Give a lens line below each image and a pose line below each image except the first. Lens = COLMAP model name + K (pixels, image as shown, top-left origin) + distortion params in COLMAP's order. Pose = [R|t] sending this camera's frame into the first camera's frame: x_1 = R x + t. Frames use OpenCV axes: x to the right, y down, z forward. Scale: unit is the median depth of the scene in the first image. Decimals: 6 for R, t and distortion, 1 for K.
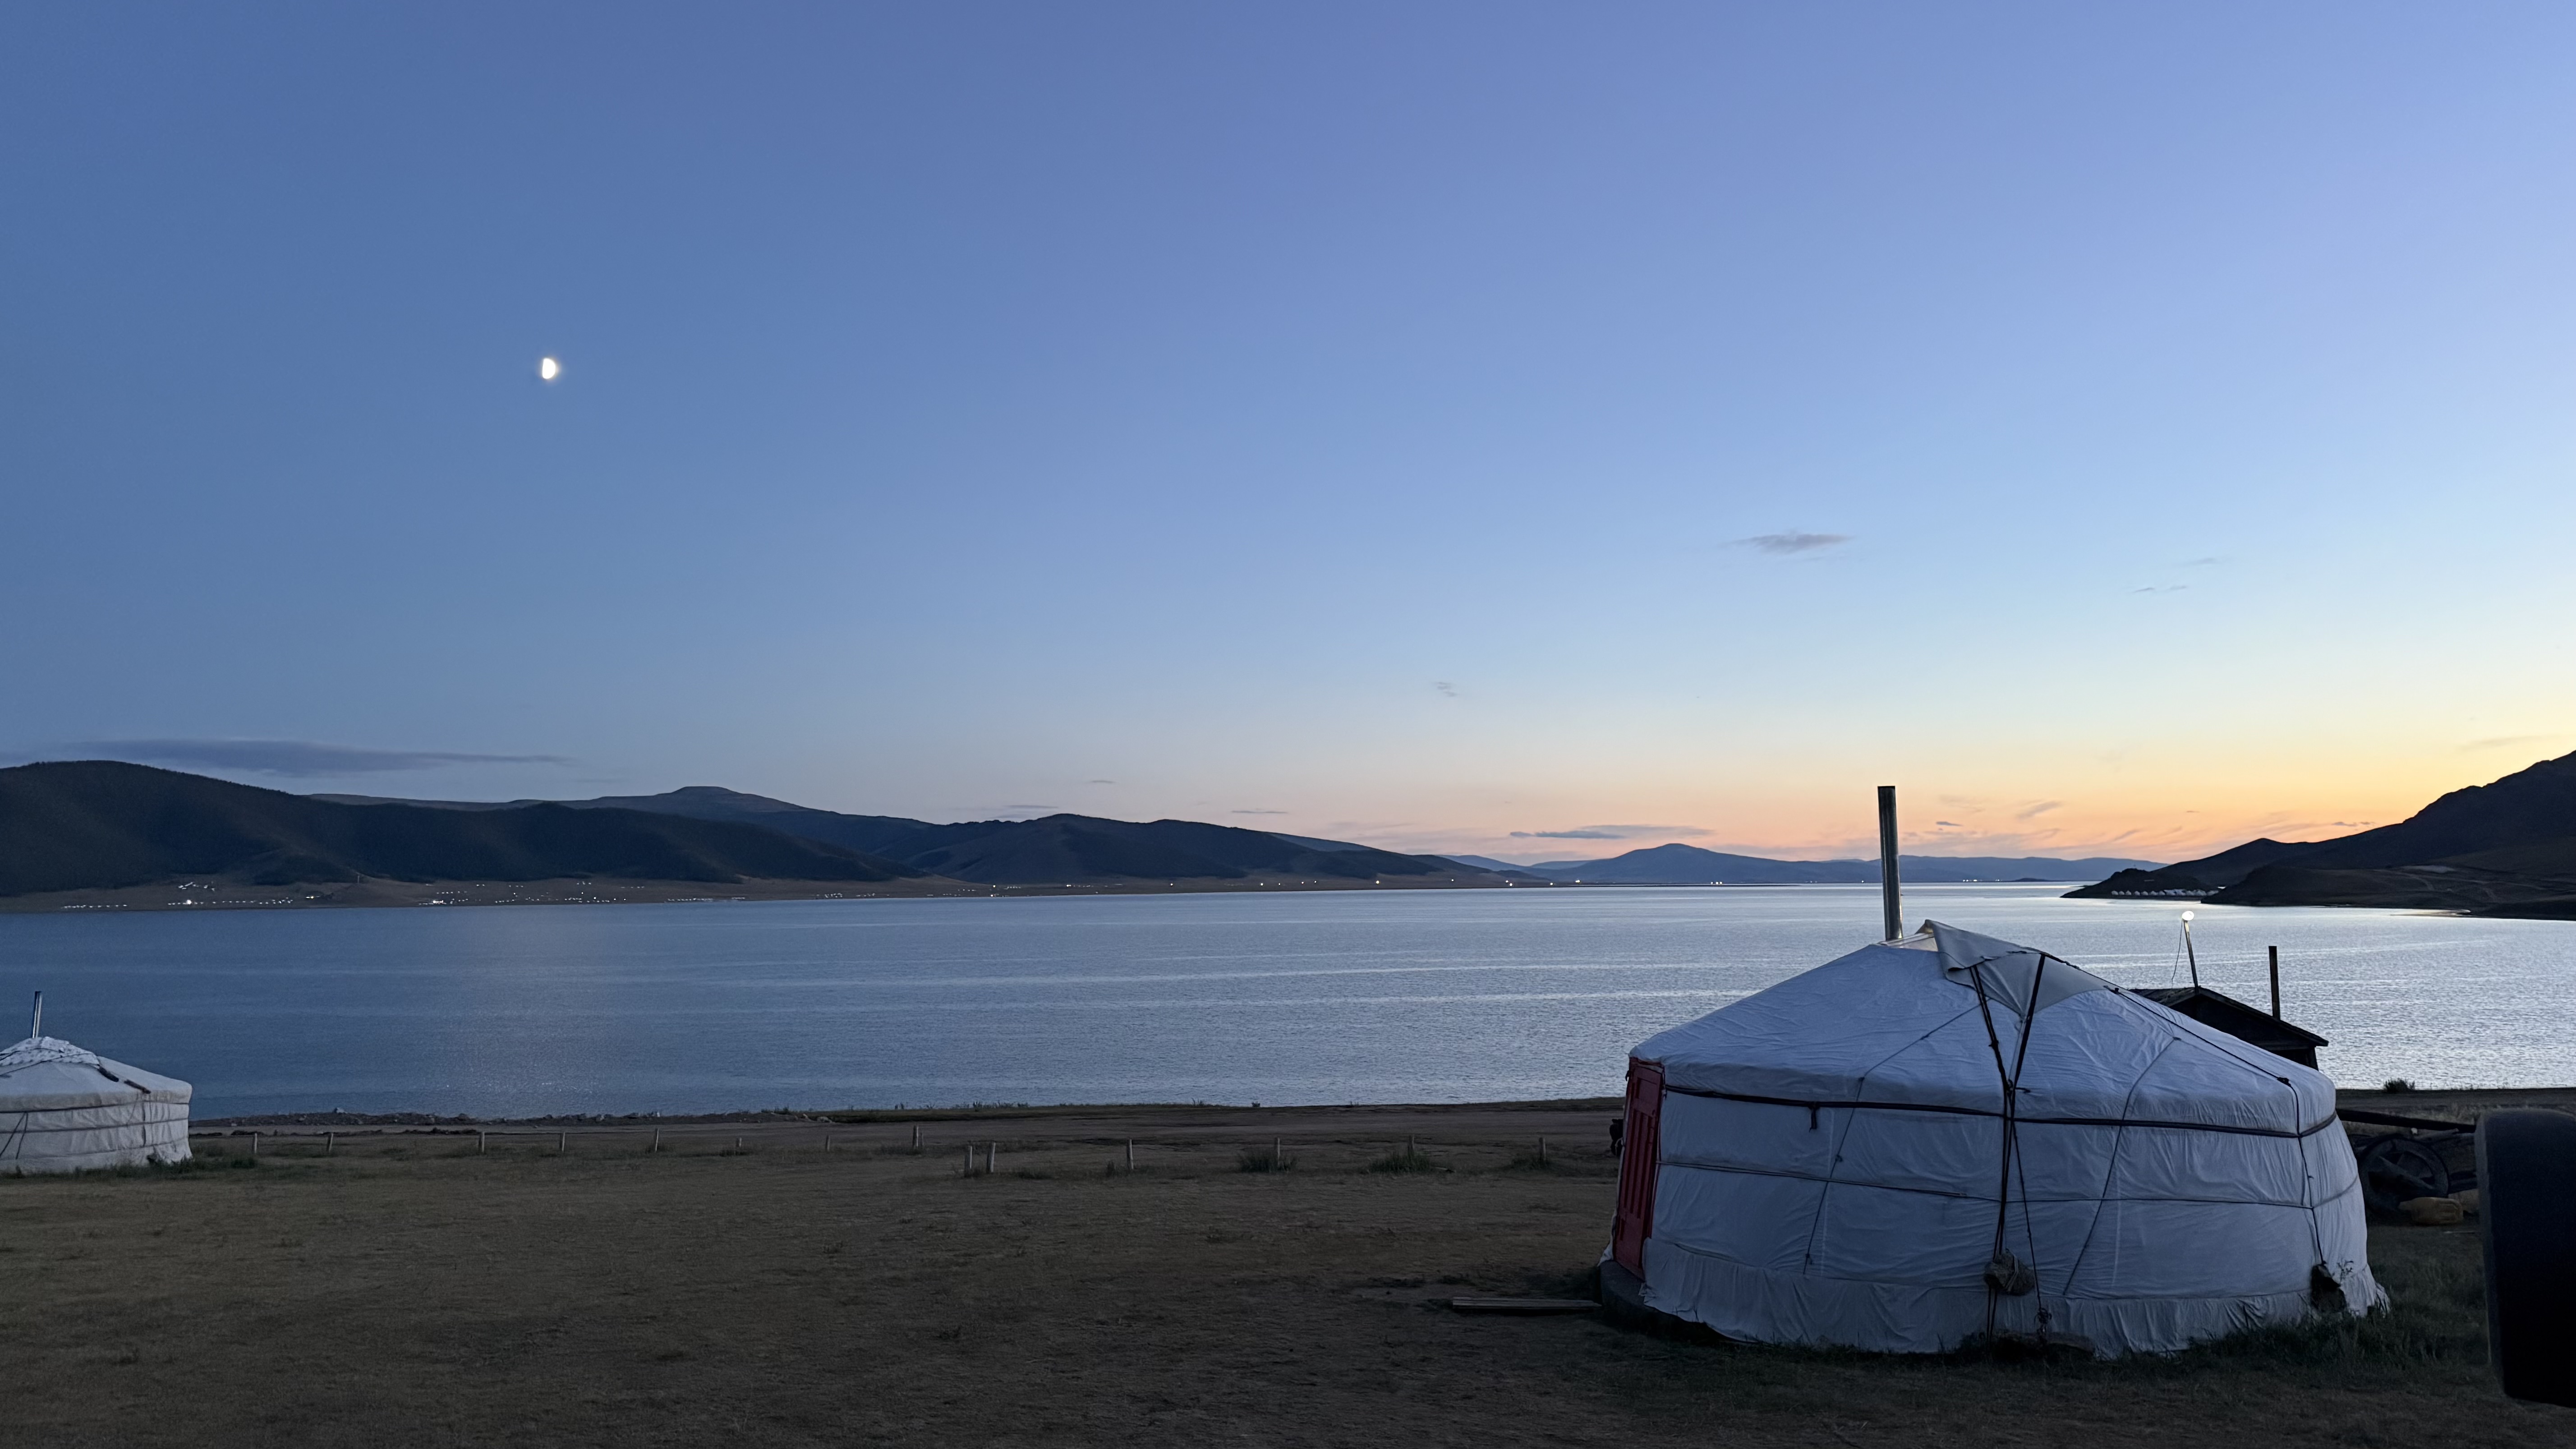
lens RADIAL K [[1945.6, 0, 1291.6], [0, 1945.6, 720.2], [0, 0, 1]] dist [0.084369, -0.001625]
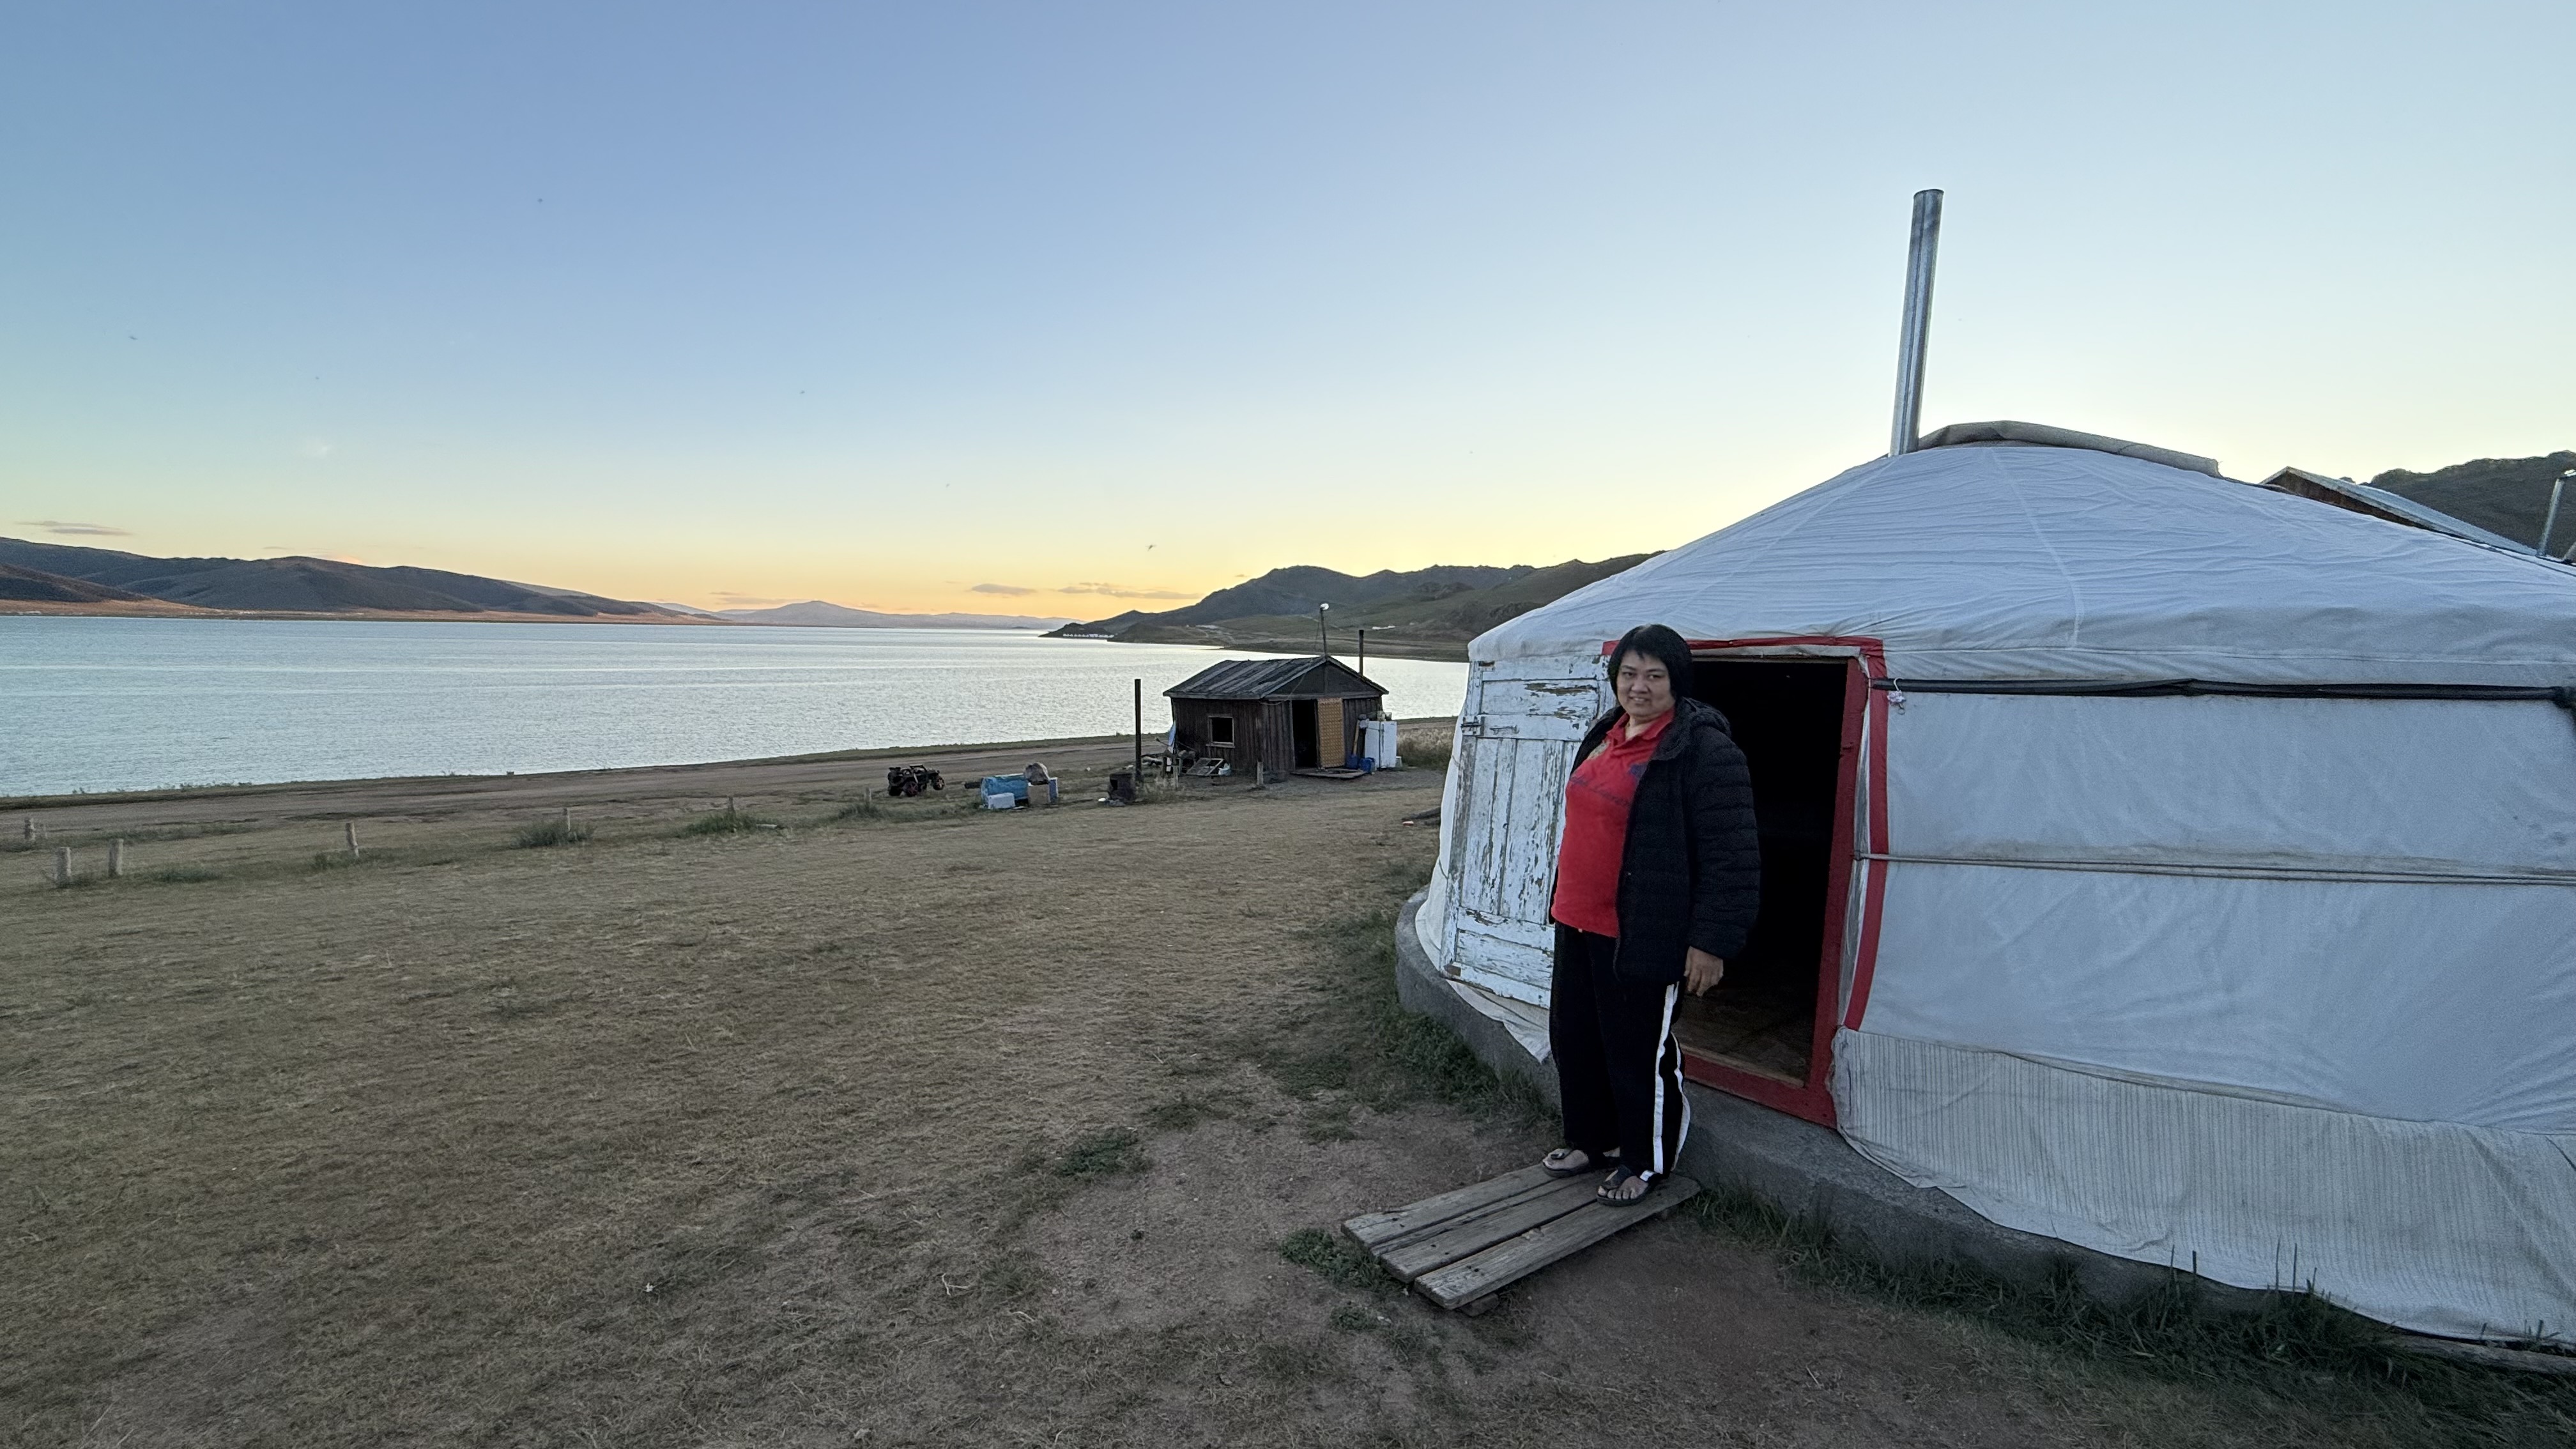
lens RADIAL K [[1013.5, 0, 1287.2], [0, 1013.5, 741.8], [0, 0, 1]] dist [-0.001191, 0.000075]
pose [[0.798062, -0.035833, 0.601509, -0.011787], [-0.074581, 0.984681, 0.157611, 0.043510], [-0.597942, -0.170644, 0.783164, 0.226623]]
